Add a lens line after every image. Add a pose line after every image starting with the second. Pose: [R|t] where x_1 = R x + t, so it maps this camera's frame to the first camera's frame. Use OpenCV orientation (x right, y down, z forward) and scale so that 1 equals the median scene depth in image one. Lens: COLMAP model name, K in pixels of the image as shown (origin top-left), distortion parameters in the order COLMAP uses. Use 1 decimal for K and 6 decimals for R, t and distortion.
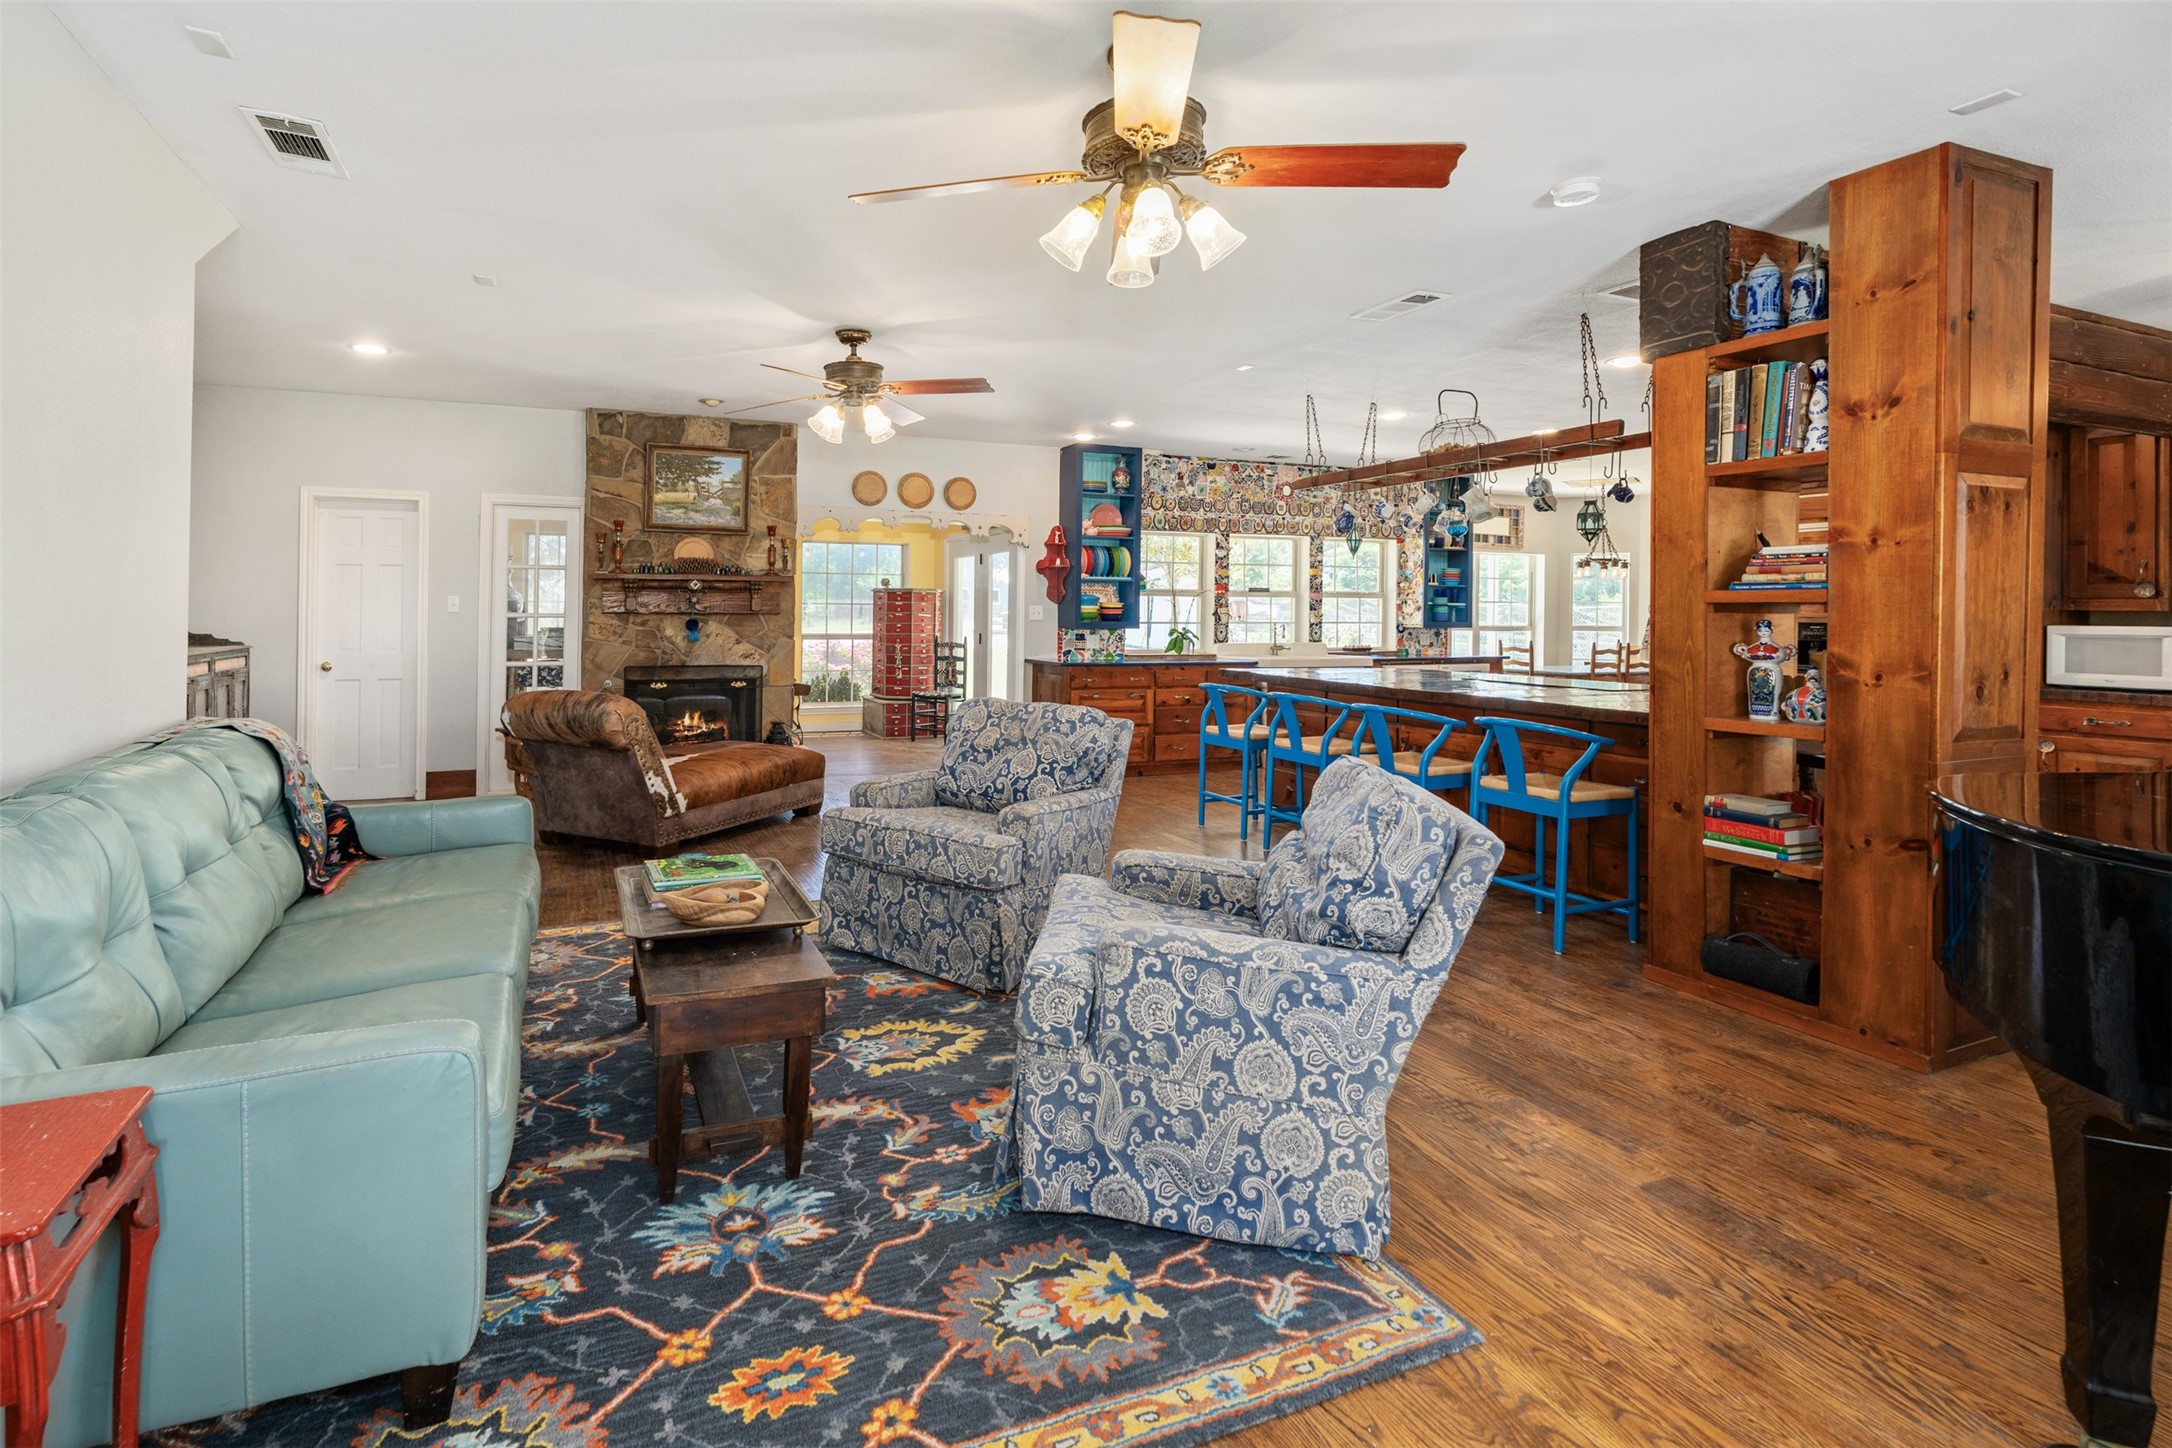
lens RADIAL K [[977.3, 0, 935.2], [0, 977.3, 617.4], [0, 0, 1]] dist [-0.004332, -0.000095]
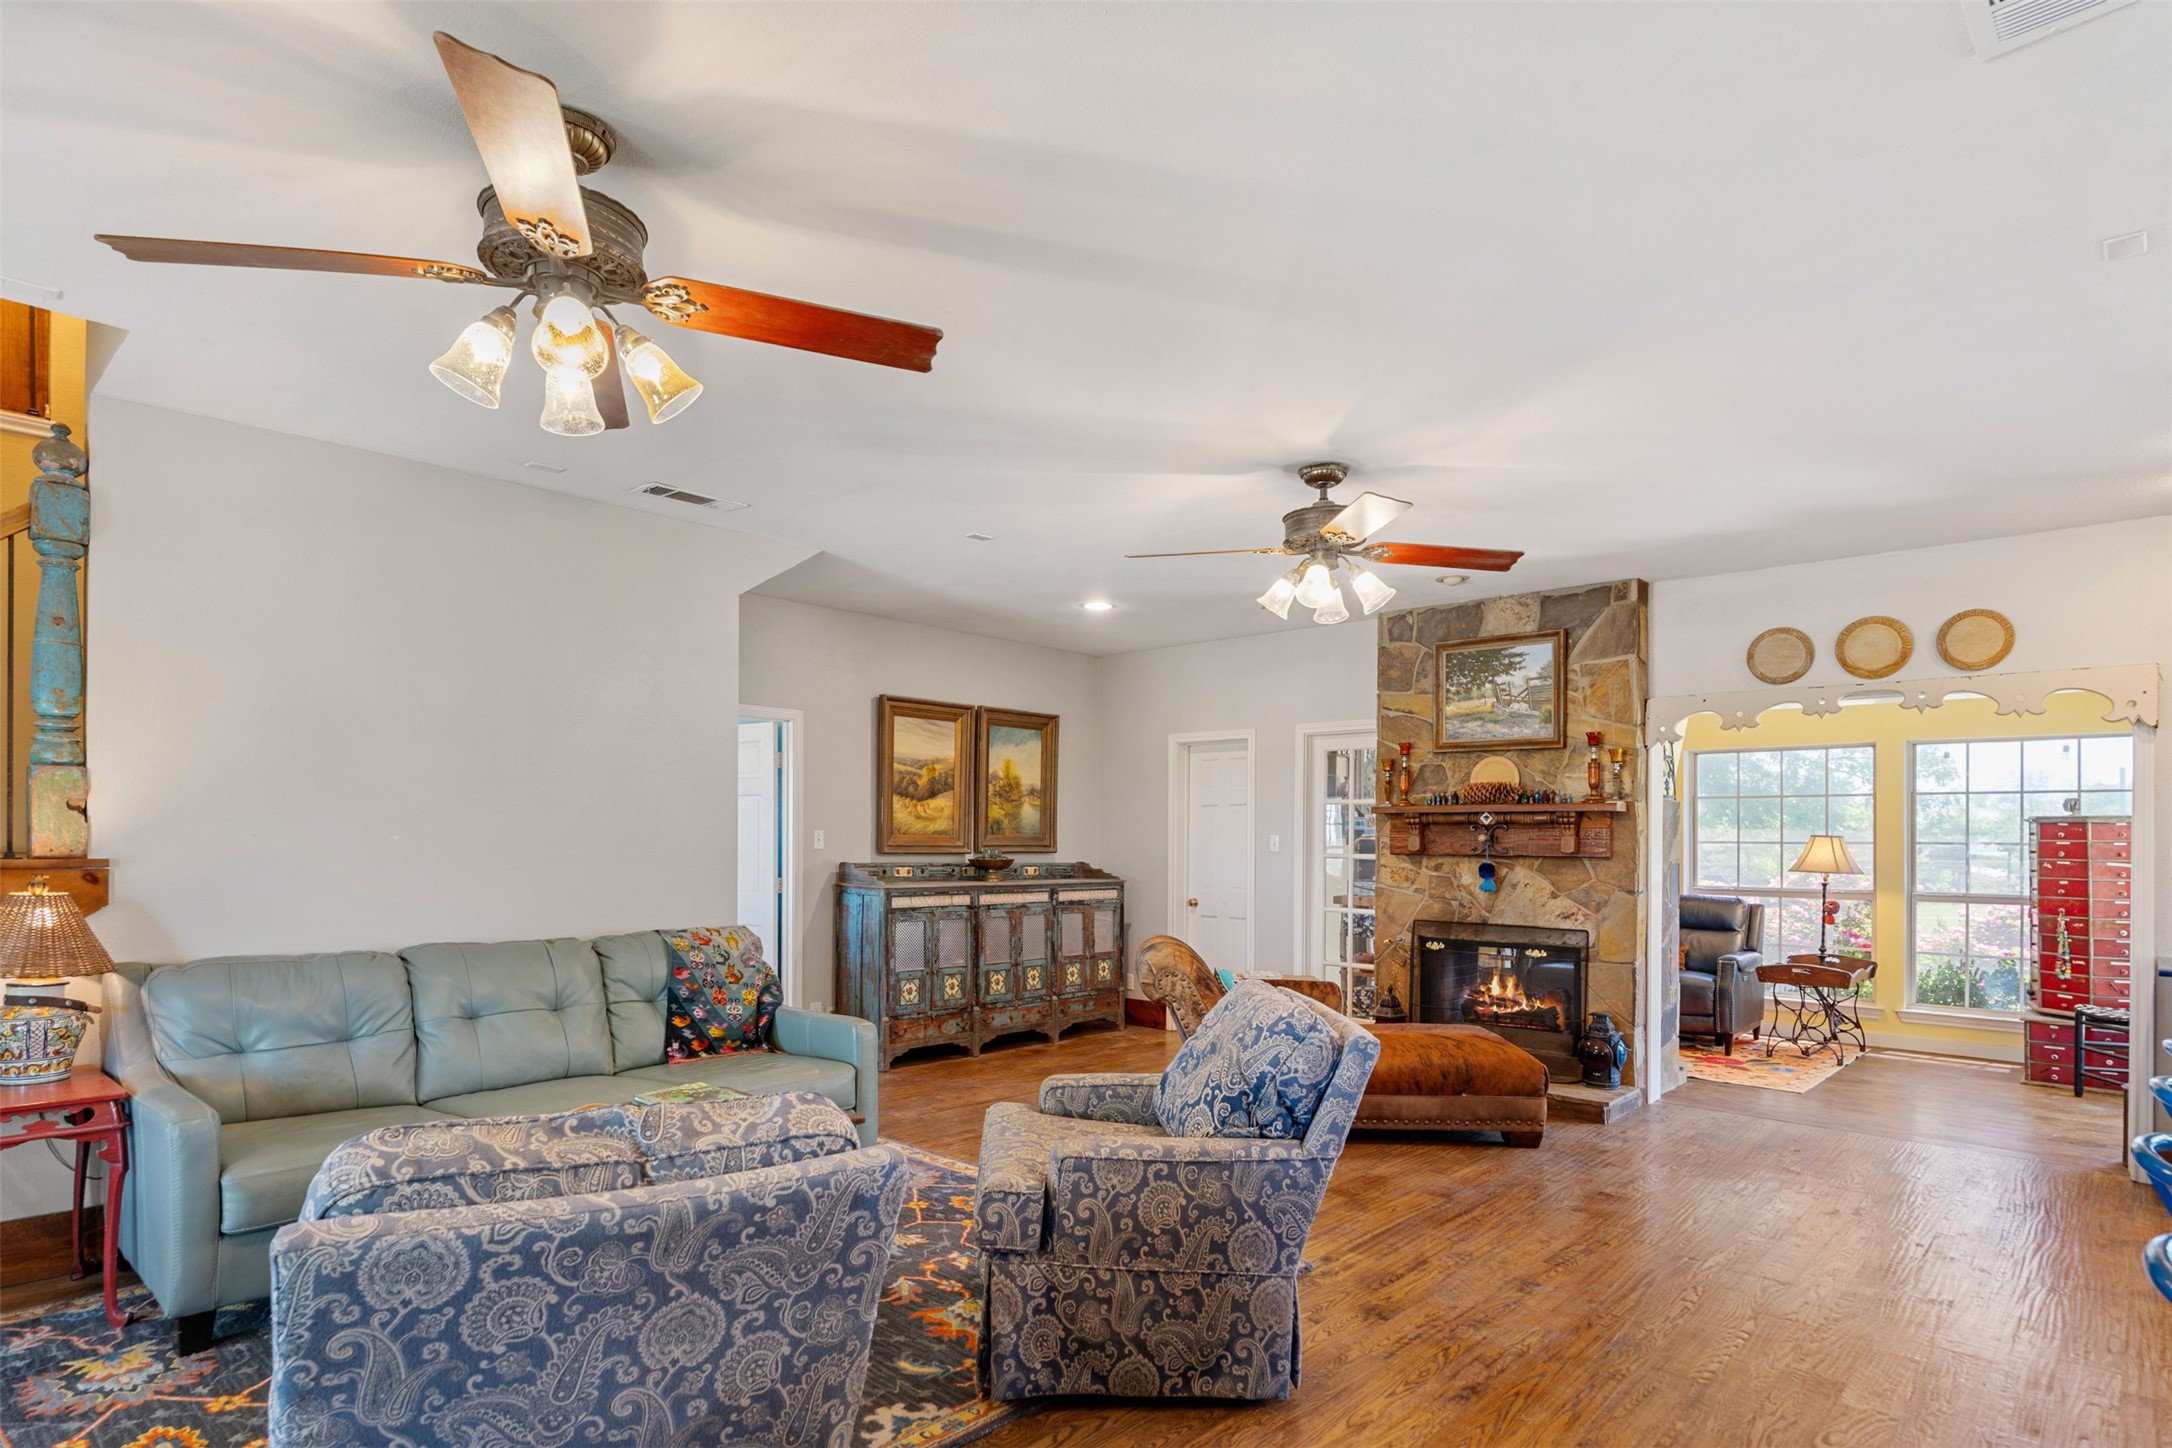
lens RADIAL K [[1147.9, 0, 1109.9], [0, 1147.9, 820.2], [0, 0, 1]] dist [0.001973, -0.004470]
pose [[0.468094, -0.018751, -0.883480, 0.355526], [-0.013888, 0.999495, -0.028572, -0.001725], [0.883570, 0.025644, 0.467597, 0.277042]]
